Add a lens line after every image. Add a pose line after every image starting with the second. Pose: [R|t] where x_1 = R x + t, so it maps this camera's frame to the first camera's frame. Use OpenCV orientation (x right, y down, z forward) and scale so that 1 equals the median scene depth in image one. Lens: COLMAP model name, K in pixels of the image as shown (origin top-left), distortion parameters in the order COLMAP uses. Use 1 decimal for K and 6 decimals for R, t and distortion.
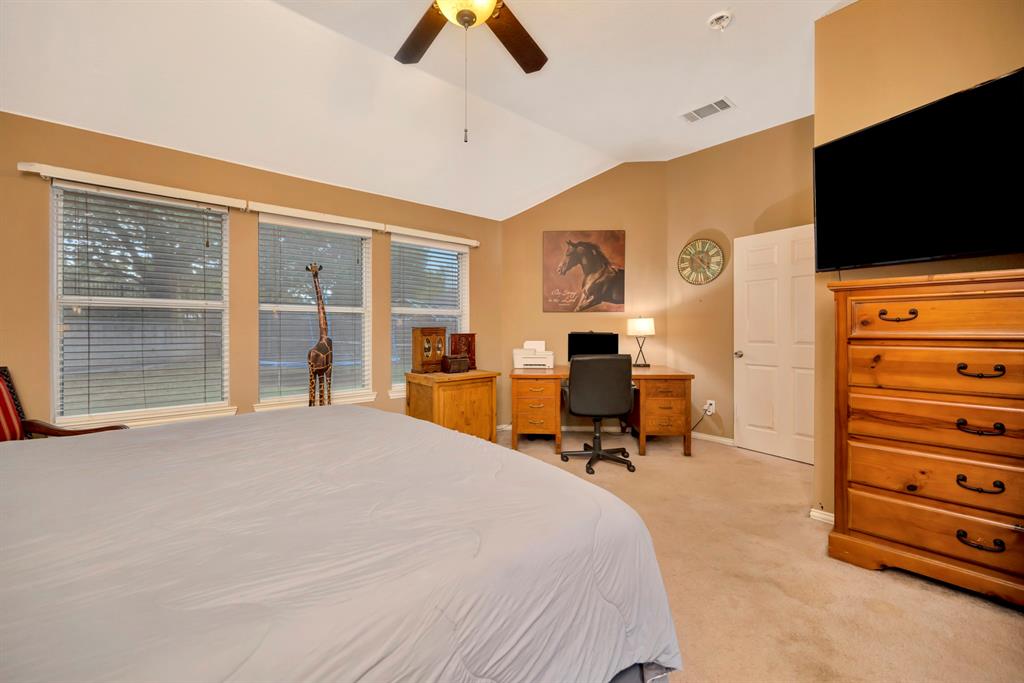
lens RADIAL K [[414.5, 0, 513.3], [0, 414.5, 333.8], [0, 0, 1]] dist [0.001700, 0.000012]
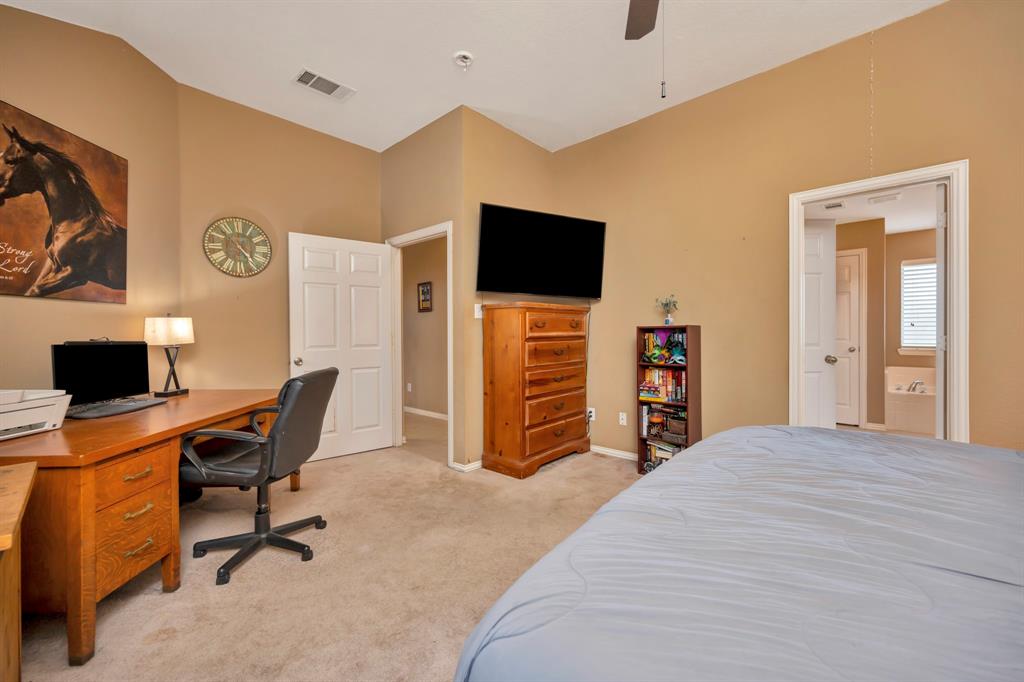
lens RADIAL K [[414.5, 0, 513.3], [0, 414.5, 333.3], [0, 0, 1]] dist [0.001700, 0.000012]
pose [[-0.113288, -0.001808, 0.993561, -0.351811], [0.016400, 0.999859, 0.003689, -0.007083], [-0.993427, 0.016712, -0.113242, 0.544078]]
